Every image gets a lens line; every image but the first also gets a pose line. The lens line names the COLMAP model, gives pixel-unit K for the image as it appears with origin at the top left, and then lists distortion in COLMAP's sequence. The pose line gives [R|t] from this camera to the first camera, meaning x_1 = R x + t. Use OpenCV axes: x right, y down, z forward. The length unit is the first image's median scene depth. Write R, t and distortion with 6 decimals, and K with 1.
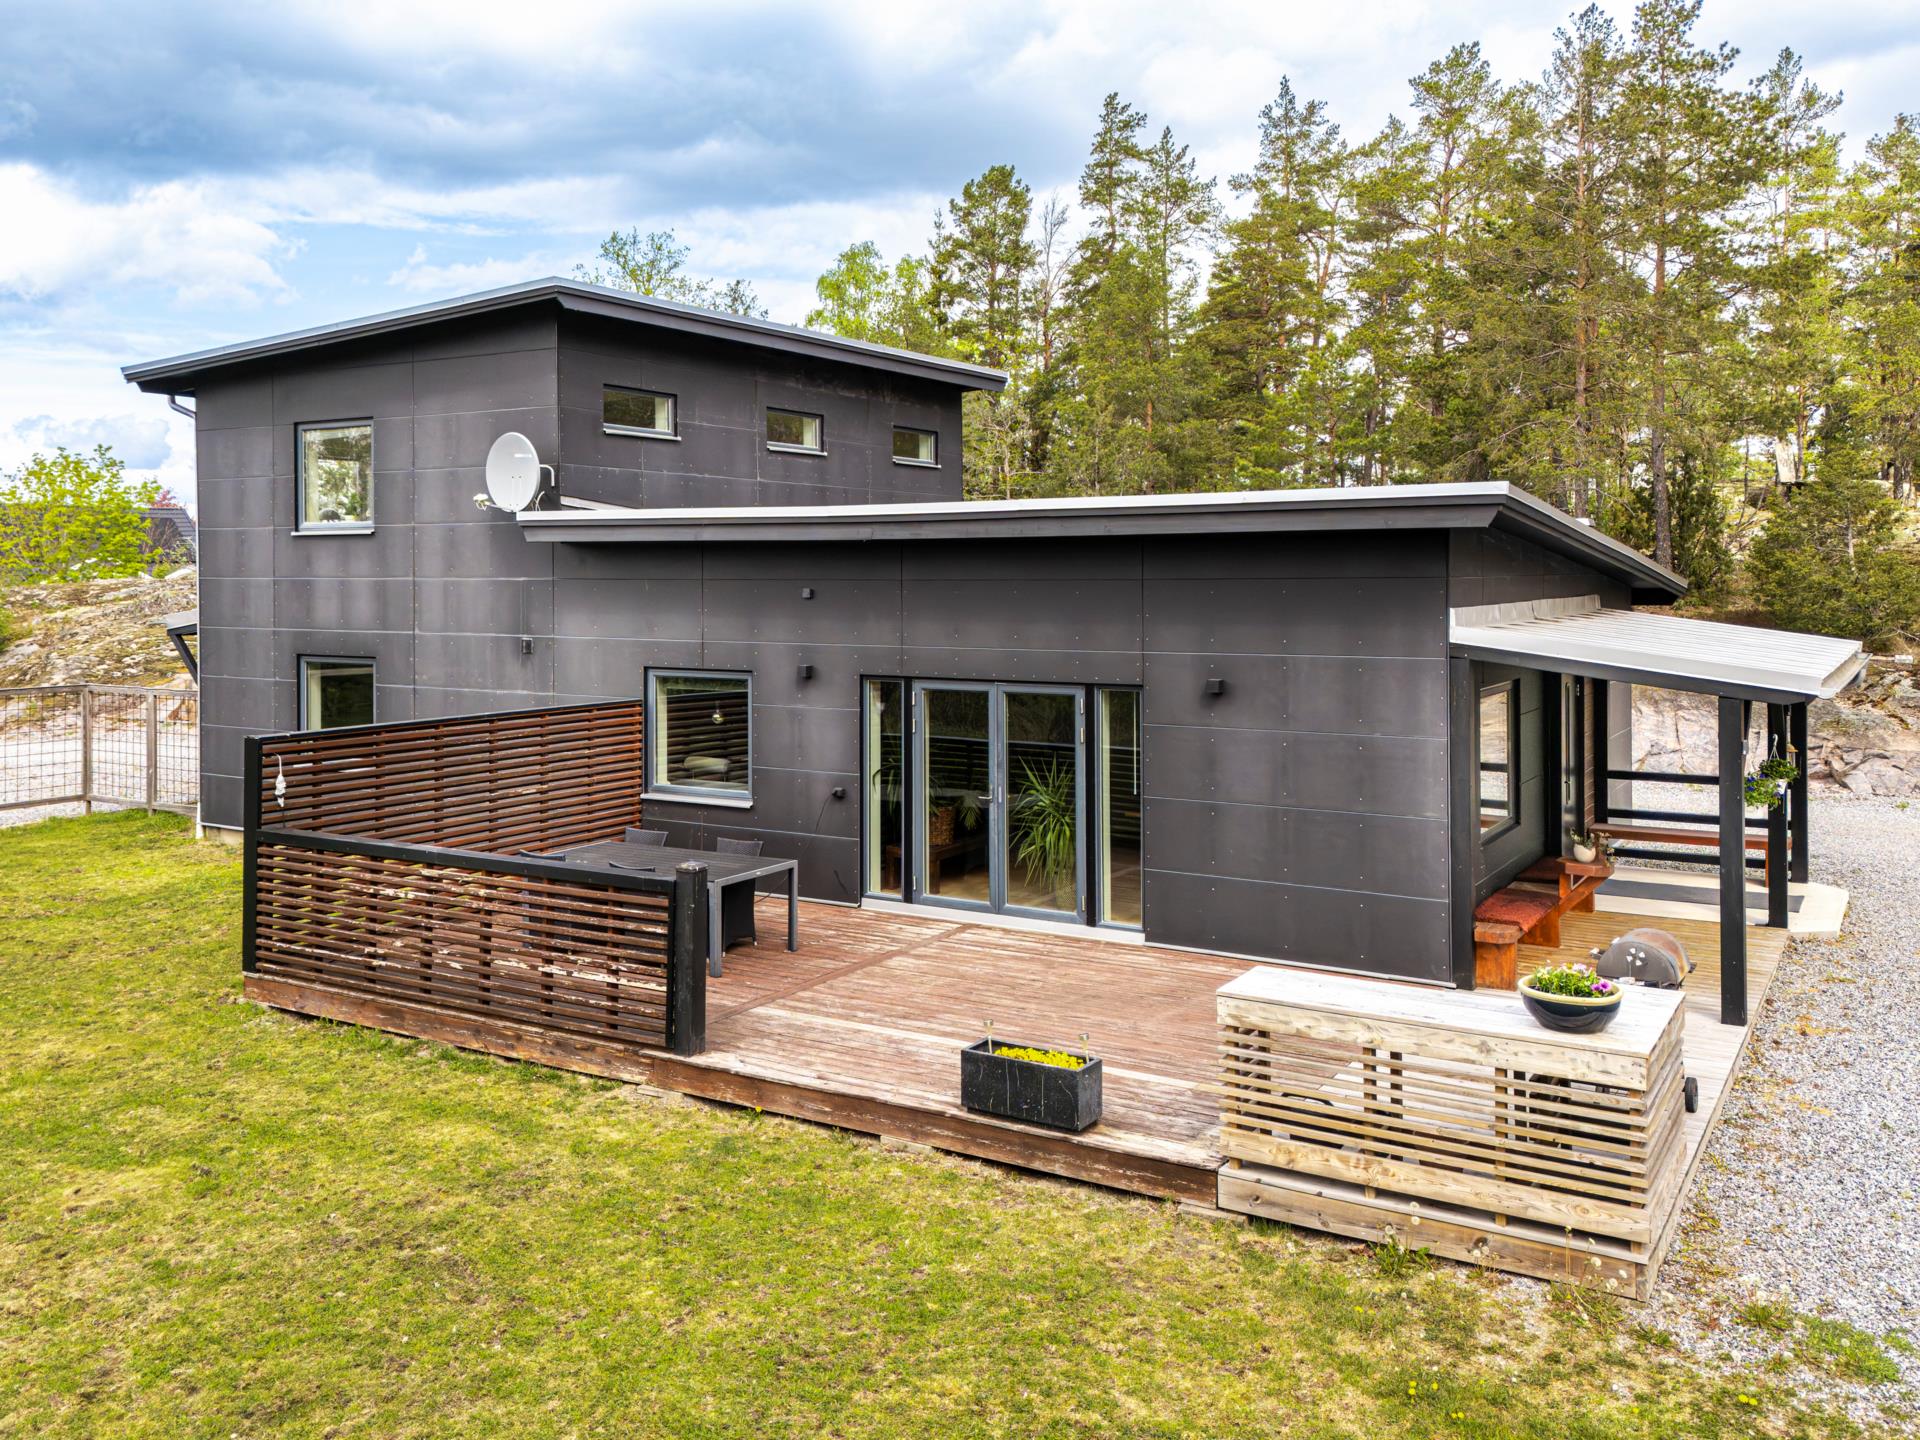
lens RADIAL K [[1600.5, 0, 945.8], [0, 1600.5, 562.6], [0, 0, 1]] dist [0.036159, -0.005001]
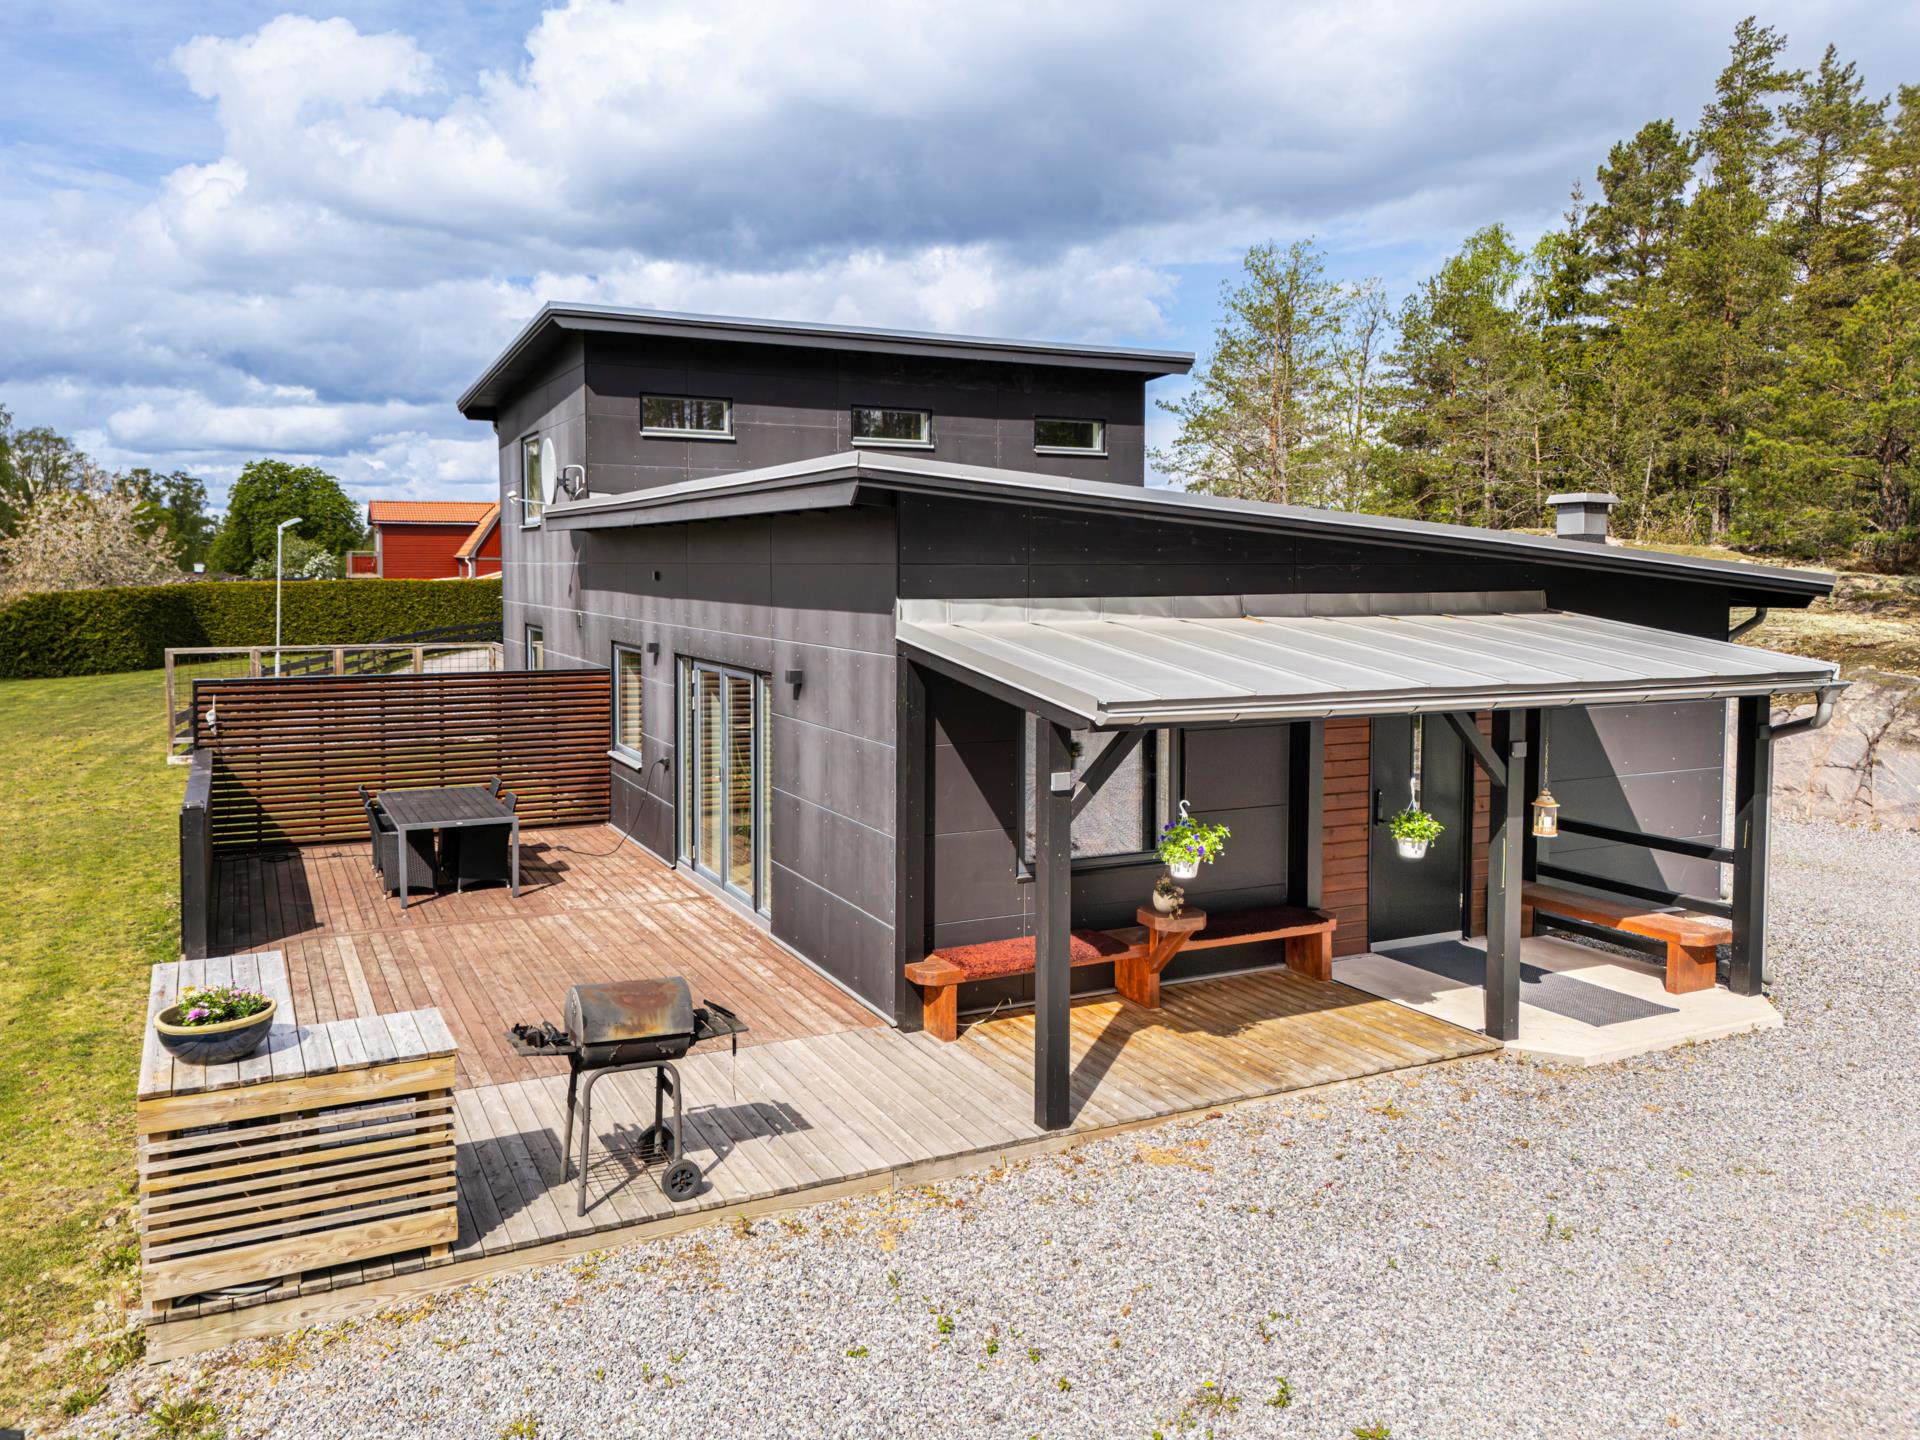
lens RADIAL K [[1423.0, 0, 909.7], [0, 1423.0, 638.7], [0, 0, 1]] dist [0.053053, -0.043682]
pose [[0.841791, 0.034448, -0.538703, 0.599099], [-0.002955, 0.998241, 0.059216, 0.002712], [0.539795, -0.048255, 0.840412, 0.283043]]
